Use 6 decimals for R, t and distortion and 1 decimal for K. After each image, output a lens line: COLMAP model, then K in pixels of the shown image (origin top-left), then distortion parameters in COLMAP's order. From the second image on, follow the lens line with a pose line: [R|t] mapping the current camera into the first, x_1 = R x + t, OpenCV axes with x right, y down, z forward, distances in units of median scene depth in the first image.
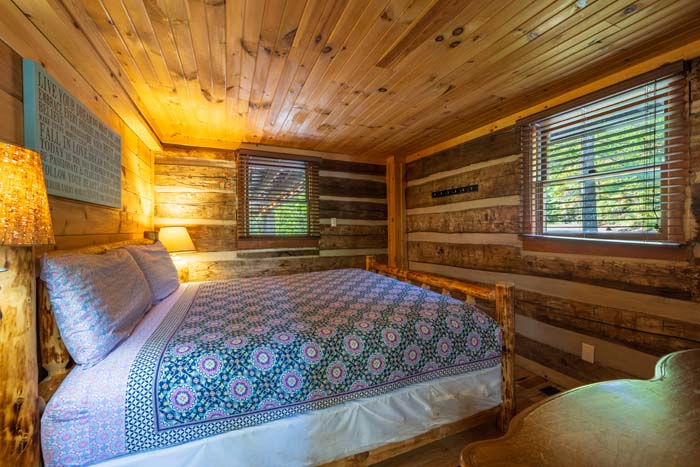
lens RADIAL K [[293.0, 0, 350.0], [0, 293.0, 233.5], [0, 0, 1]] dist [0.003326, 0.000279]
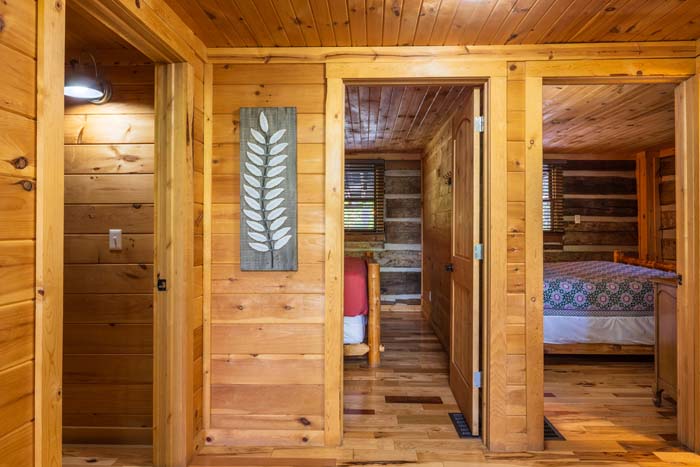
lens RADIAL K [[462.7, 0, 350.0], [0, 462.7, 223.8], [0, 0, 1]] dist [0.000585, 0.000397]
pose [[0.904562, 0.001826, -0.426337, -0.087707], [-0.008341, 0.999875, -0.013415, 0.007436], [0.426260, 0.015690, 0.904465, -0.865130]]
